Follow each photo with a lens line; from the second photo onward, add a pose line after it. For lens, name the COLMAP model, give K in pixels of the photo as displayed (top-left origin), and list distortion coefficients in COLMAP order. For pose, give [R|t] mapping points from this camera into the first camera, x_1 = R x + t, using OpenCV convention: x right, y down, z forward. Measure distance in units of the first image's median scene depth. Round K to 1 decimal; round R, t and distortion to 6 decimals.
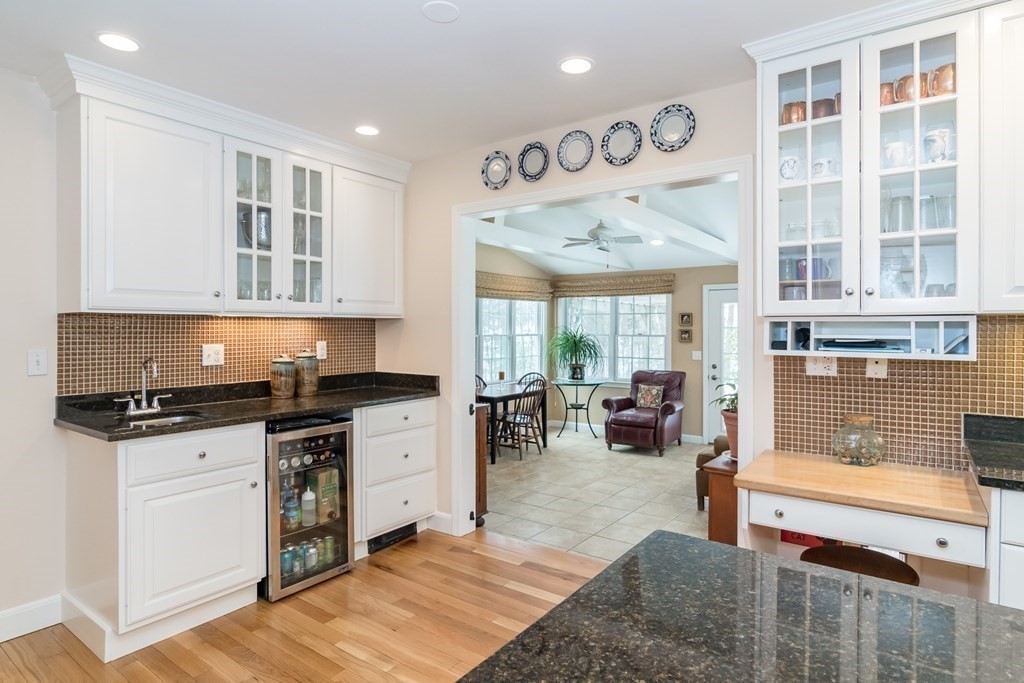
lens RADIAL K [[559.5, 0, 512.6], [0, 559.5, 333.7], [0, 0, 1]] dist [0.001985, 0.003353]
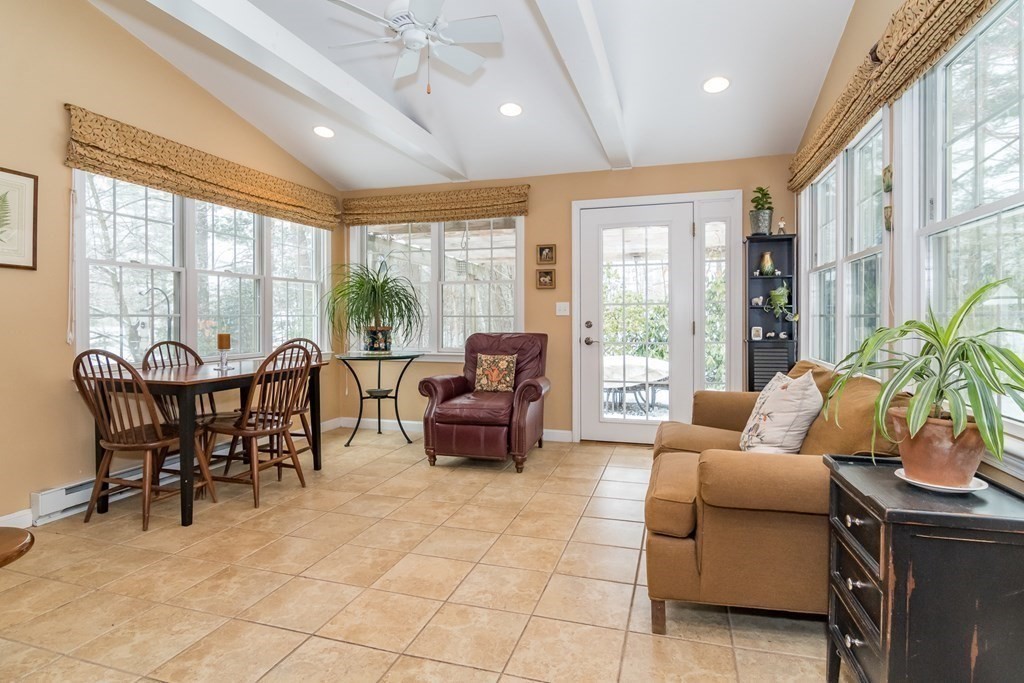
lens RADIAL K [[559.5, 0, 515.6], [0, 559.5, 321.6], [0, 0, 1]] dist [0.001985, 0.003353]
pose [[0.946629, -0.003984, 0.322300, 0.094750], [0.002649, 0.999986, 0.004582, 0.075741], [-0.322314, -0.003484, 0.946626, 0.583905]]
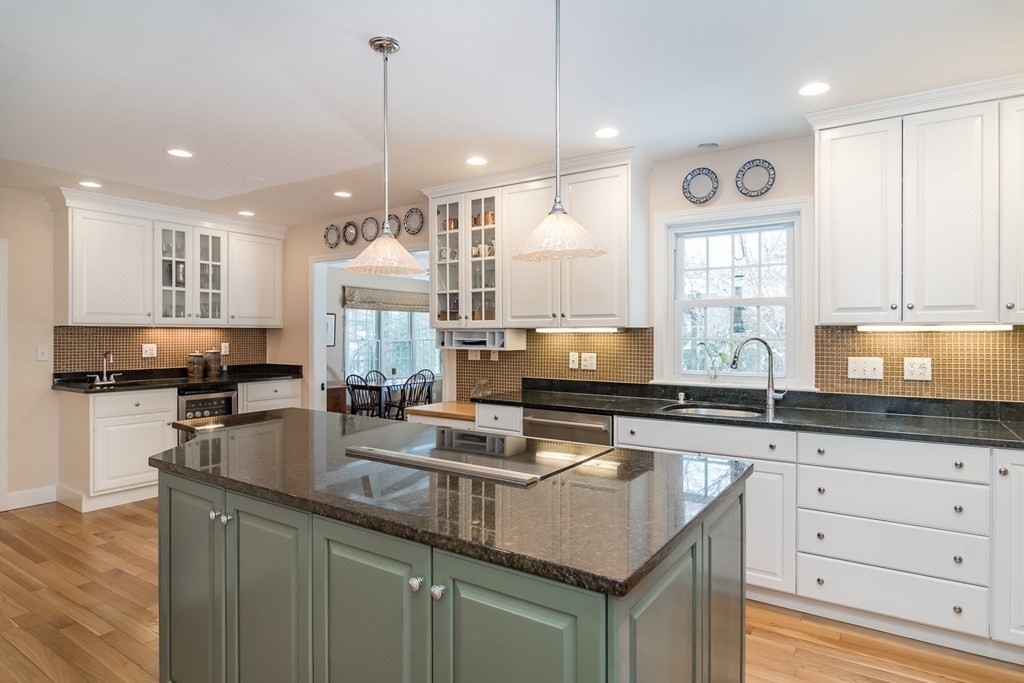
lens RADIAL K [[559.5, 0, 517.9], [0, 559.5, 341.1], [0, 0, 1]] dist [0.001985, 0.003353]
pose [[0.999161, 0.001204, 0.040946, 0.296391], [-0.001283, 0.999997, 0.001912, 0.003422], [-0.040943, -0.001963, 0.999160, -0.424584]]
